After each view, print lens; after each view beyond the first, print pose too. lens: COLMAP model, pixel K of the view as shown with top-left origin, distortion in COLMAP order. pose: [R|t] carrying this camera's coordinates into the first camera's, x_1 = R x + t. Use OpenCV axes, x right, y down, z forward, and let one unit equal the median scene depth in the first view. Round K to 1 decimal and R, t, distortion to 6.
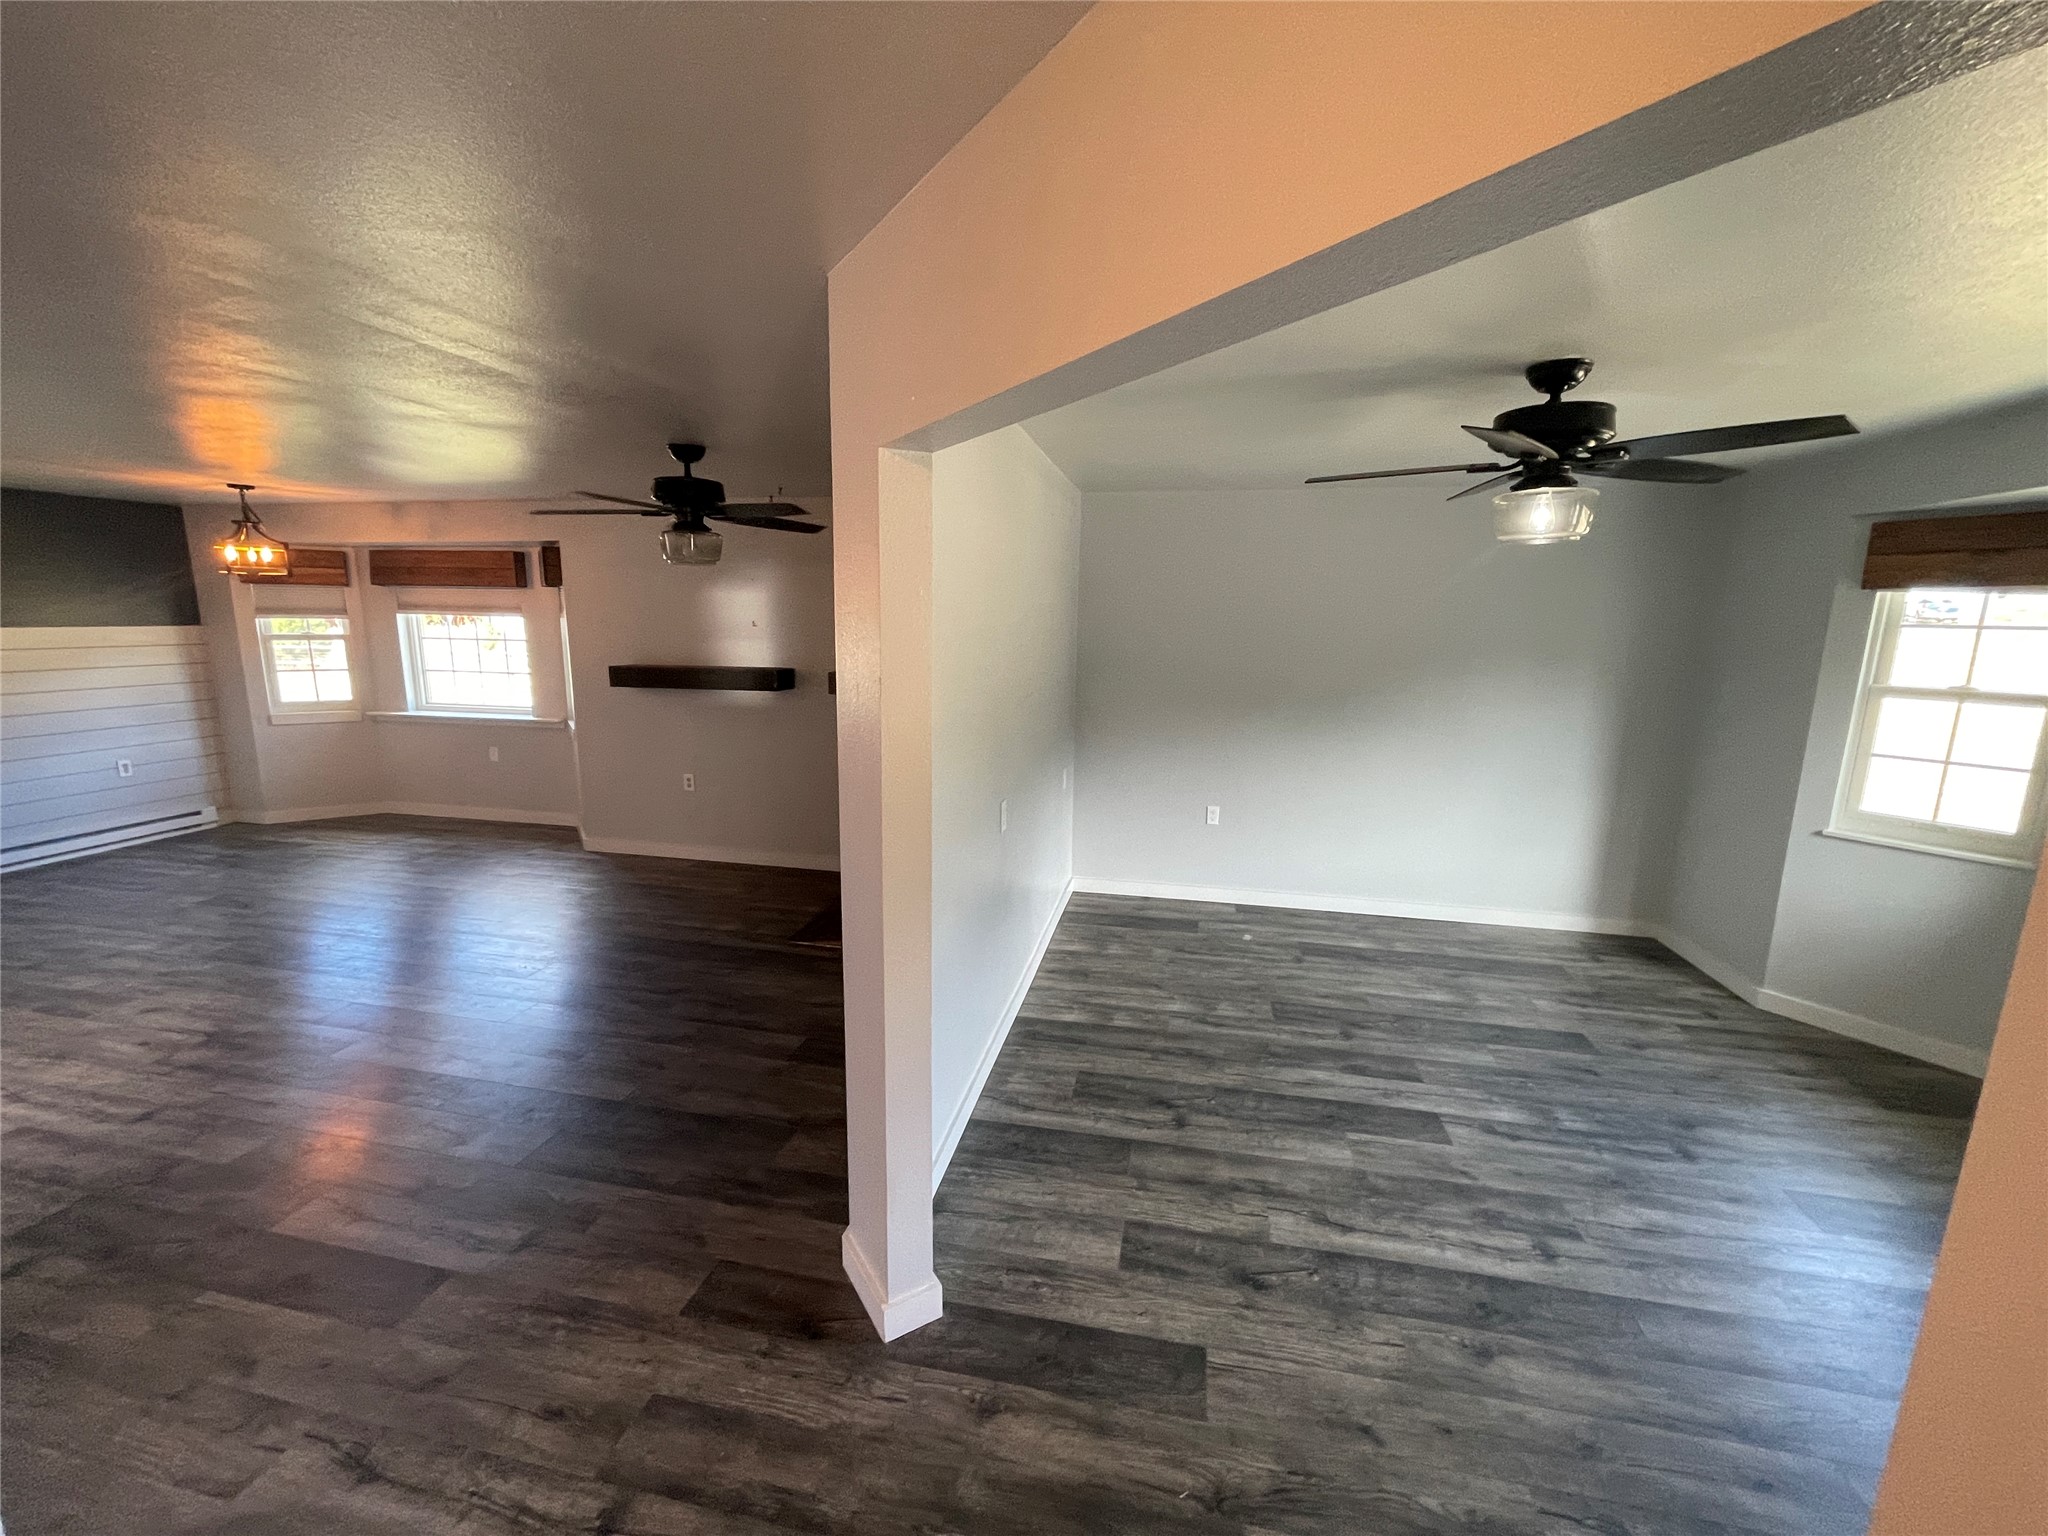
lens RADIAL K [[822.3, 0, 1026.3], [0, 822.3, 770.0], [0, 0, 1]] dist [-0.003548, -0.000403]
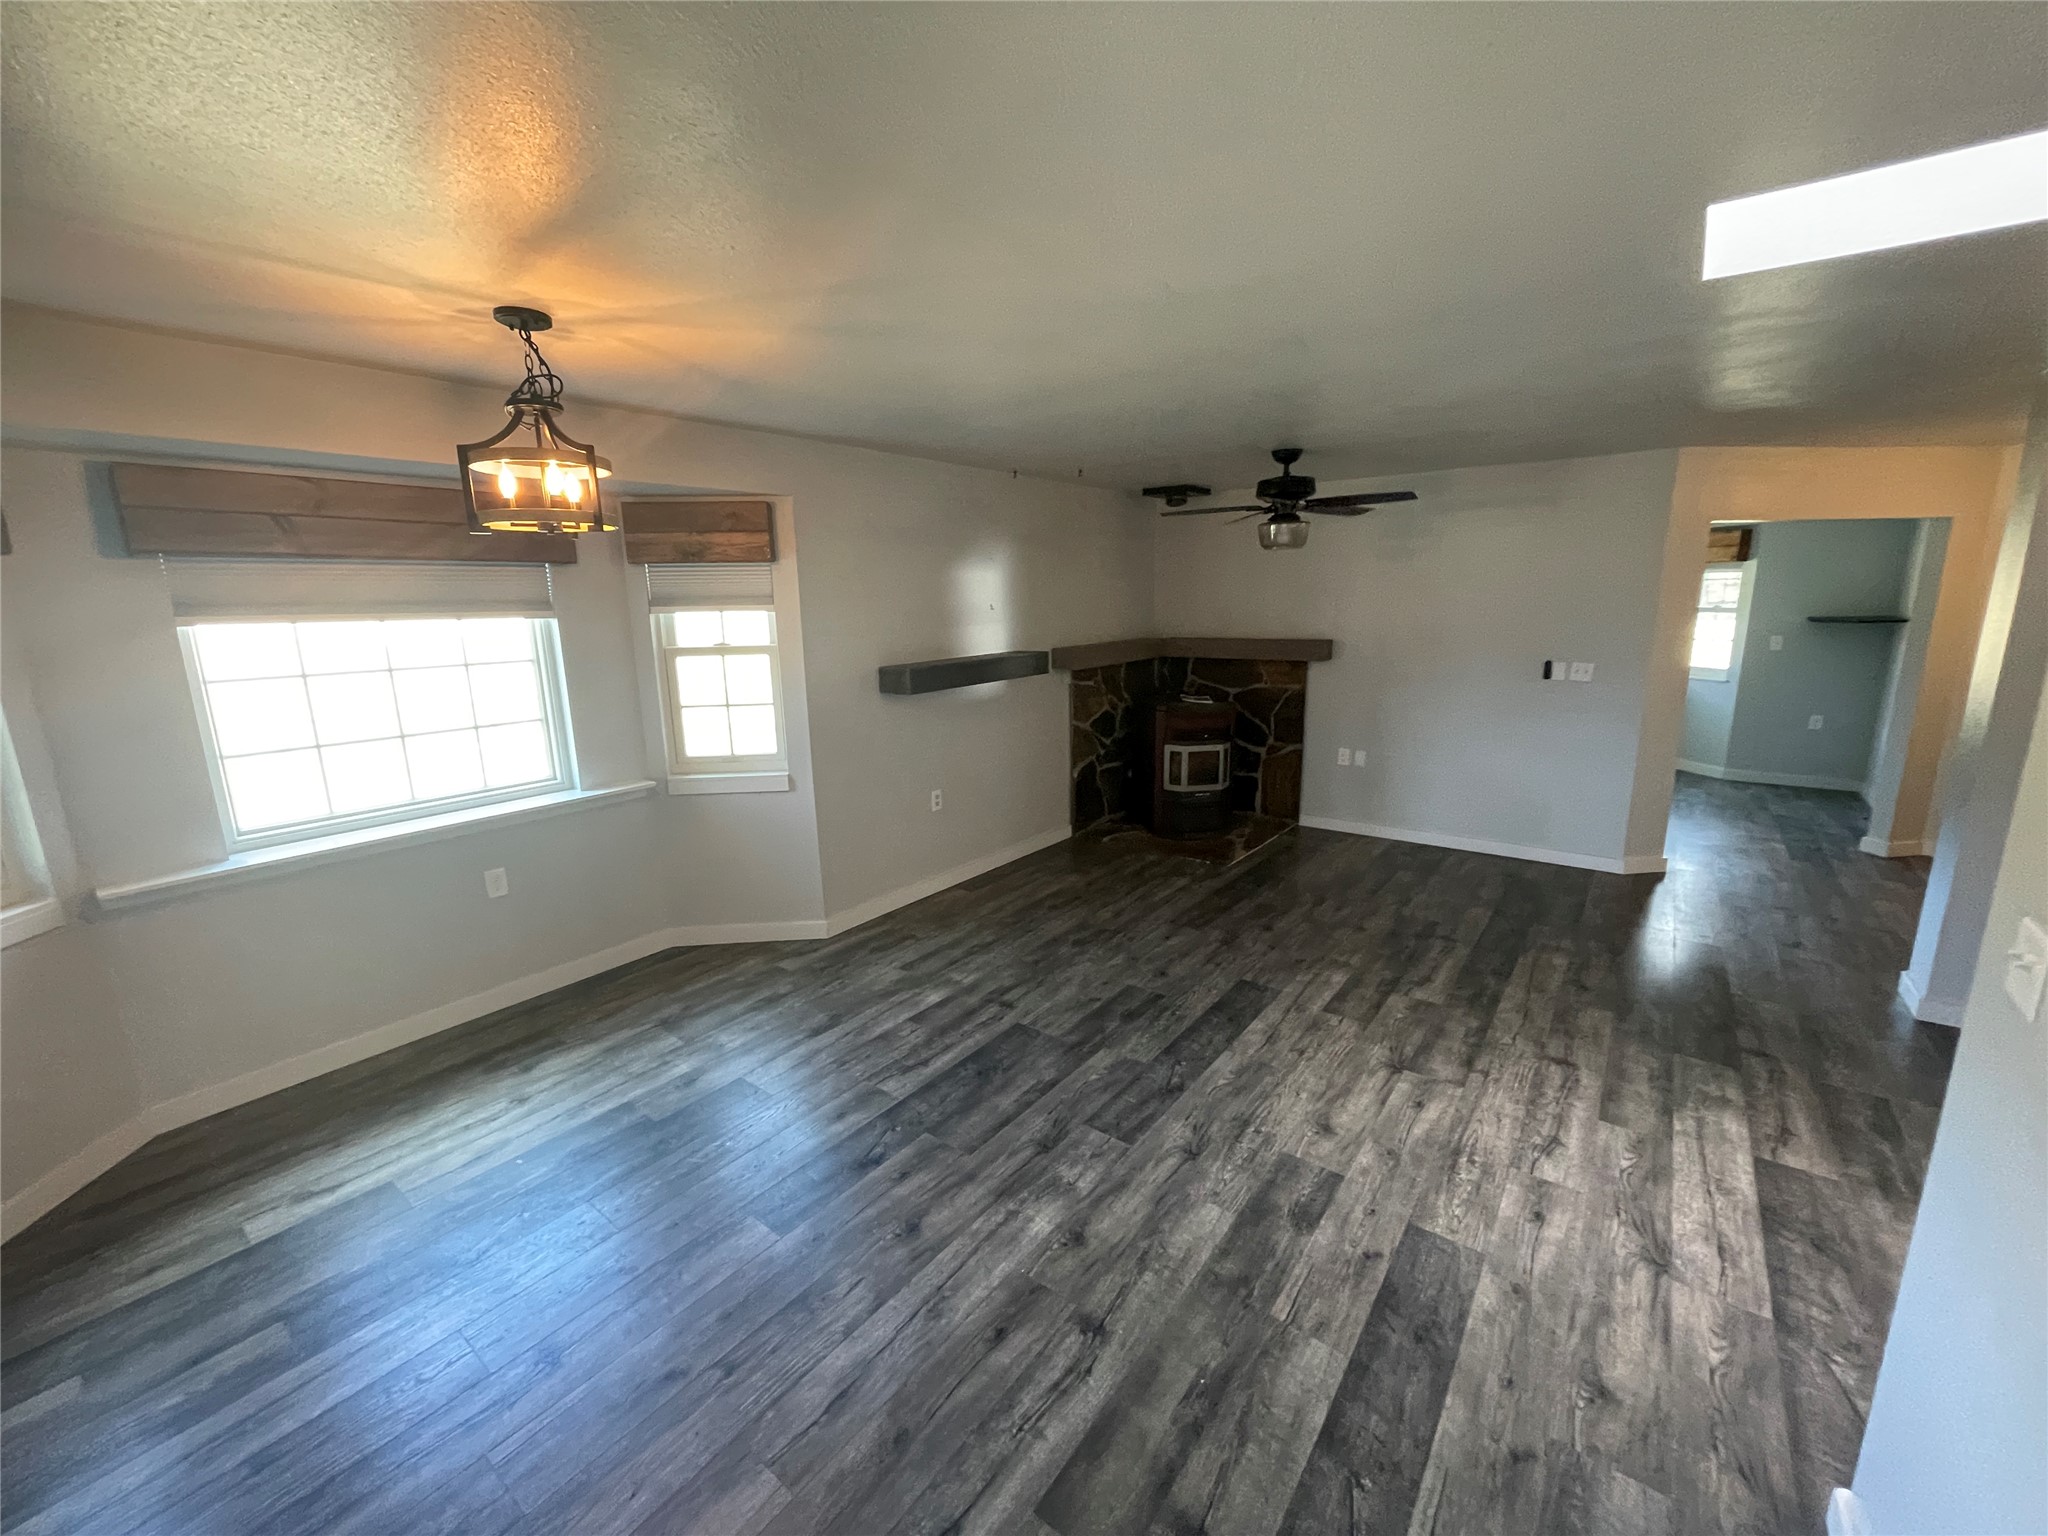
lens RADIAL K [[822.3, 0, 1026.3], [0, 822.3, 770.0], [0, 0, 1]] dist [-0.003548, -0.000403]
pose [[0.439972, -0.210164, 0.873072, -1.158672], [0.190184, 0.971982, 0.138133, -0.120122], [-0.877641, 0.105270, 0.467615, 0.553159]]
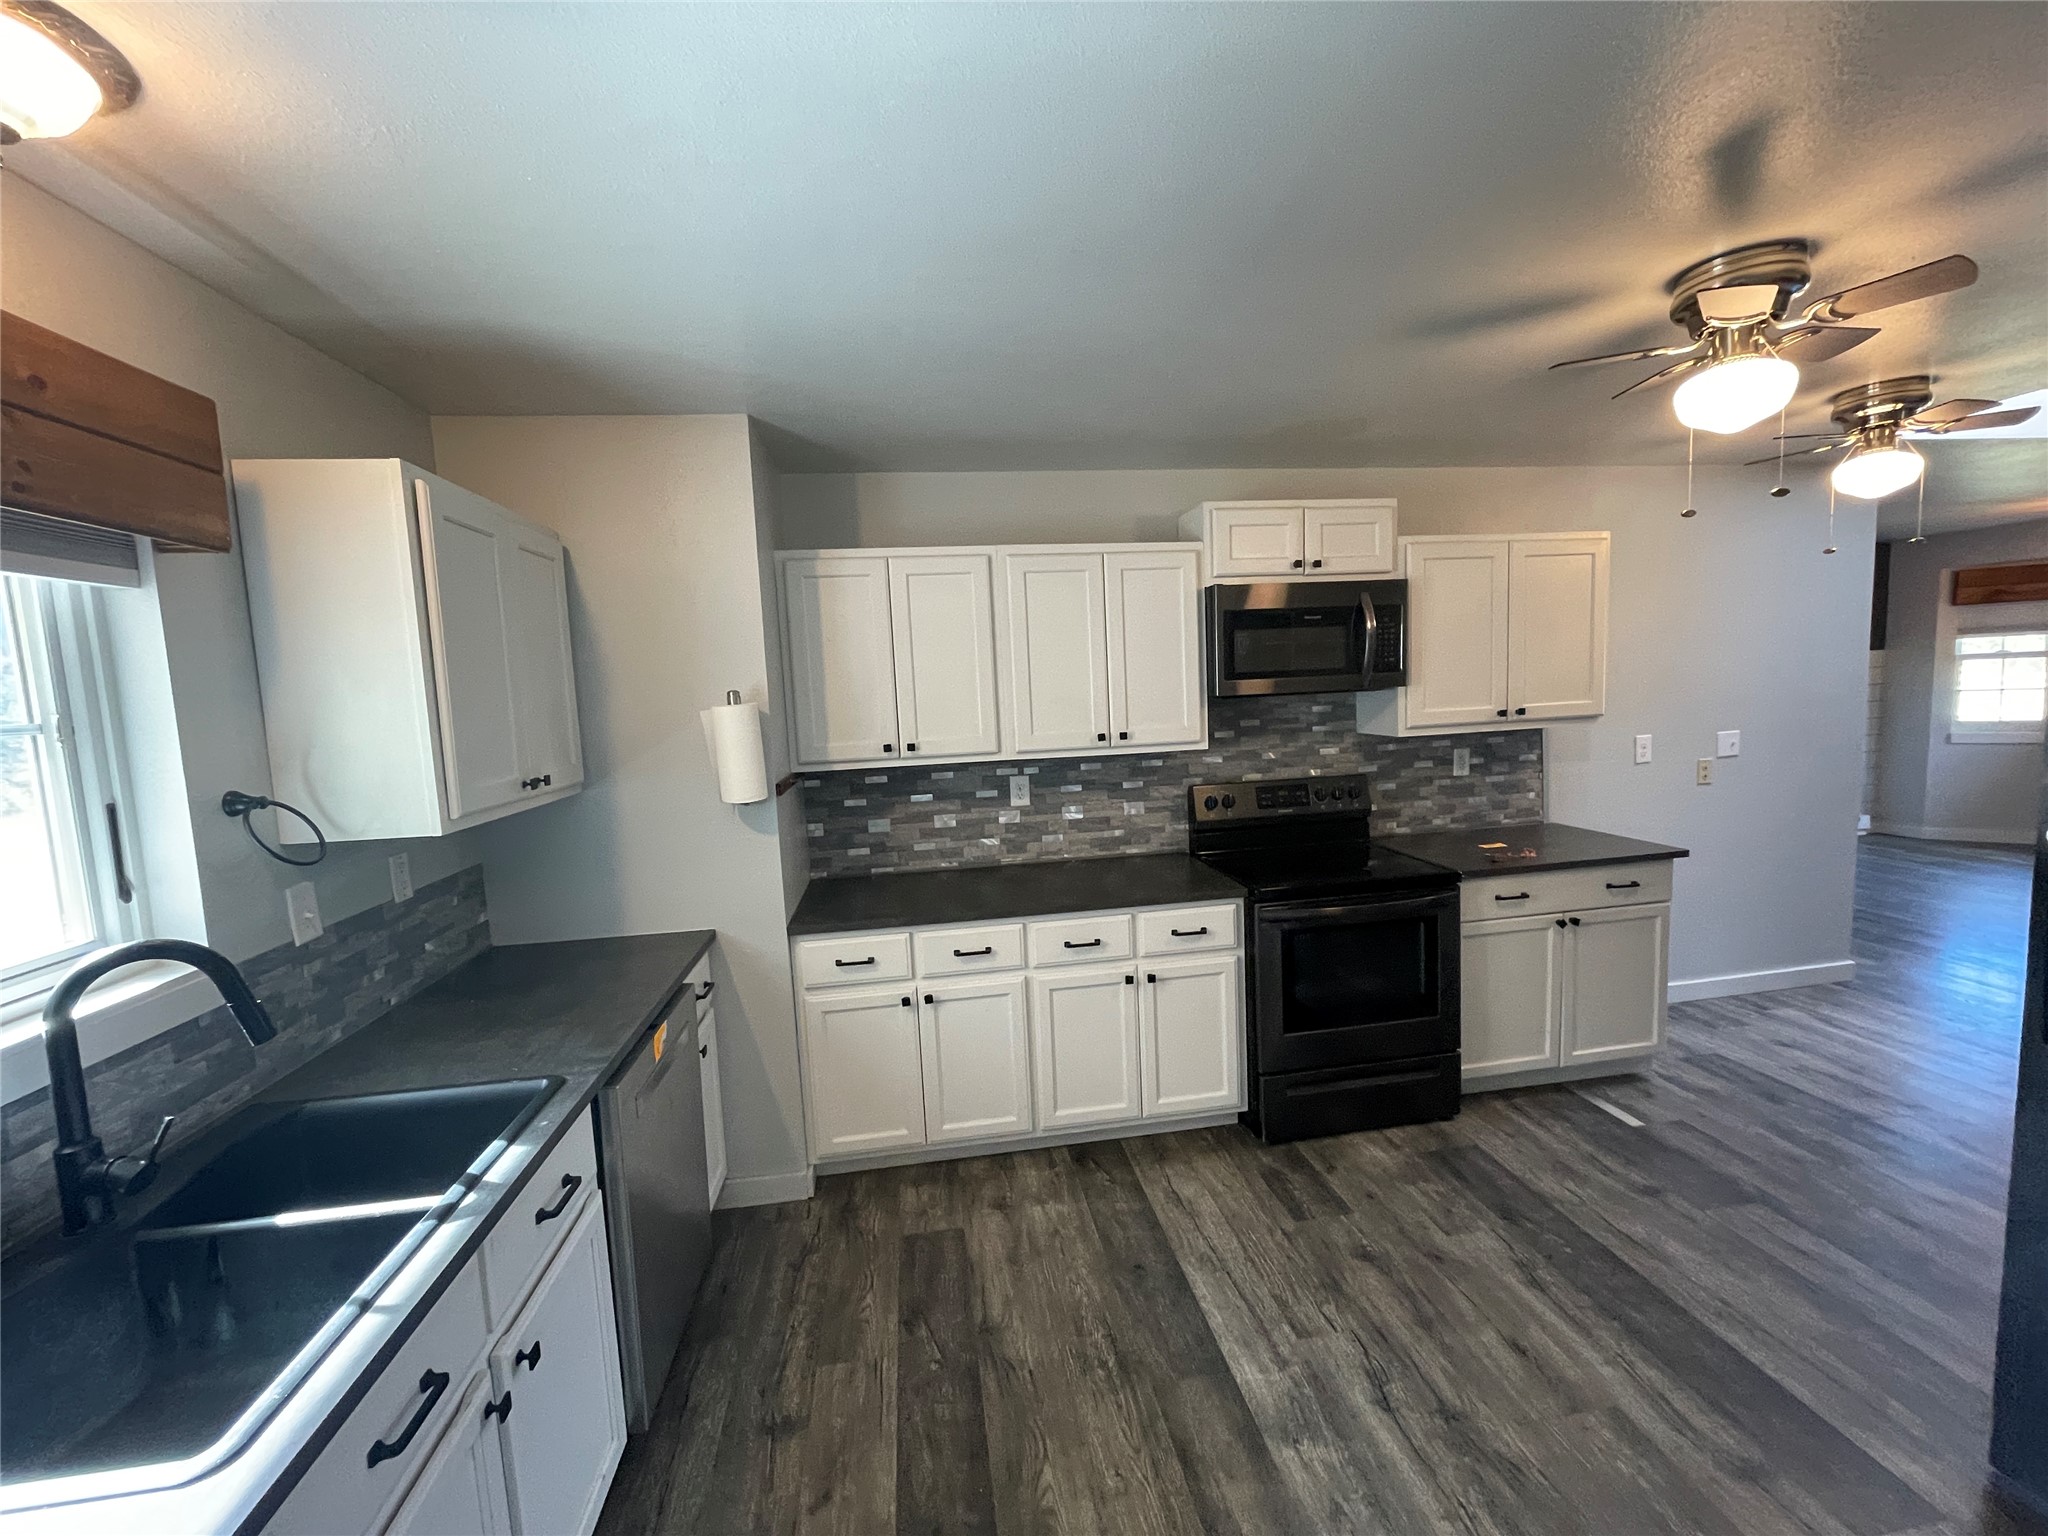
lens RADIAL K [[822.3, 0, 1026.3], [0, 822.3, 770.0], [0, 0, 1]] dist [-0.003548, -0.000403]
pose [[0.334651, 0.064633, -0.940123, -0.415312], [-0.120065, 0.992439, 0.025490, 0.107882], [0.934662, 0.104345, 0.339880, -0.494028]]
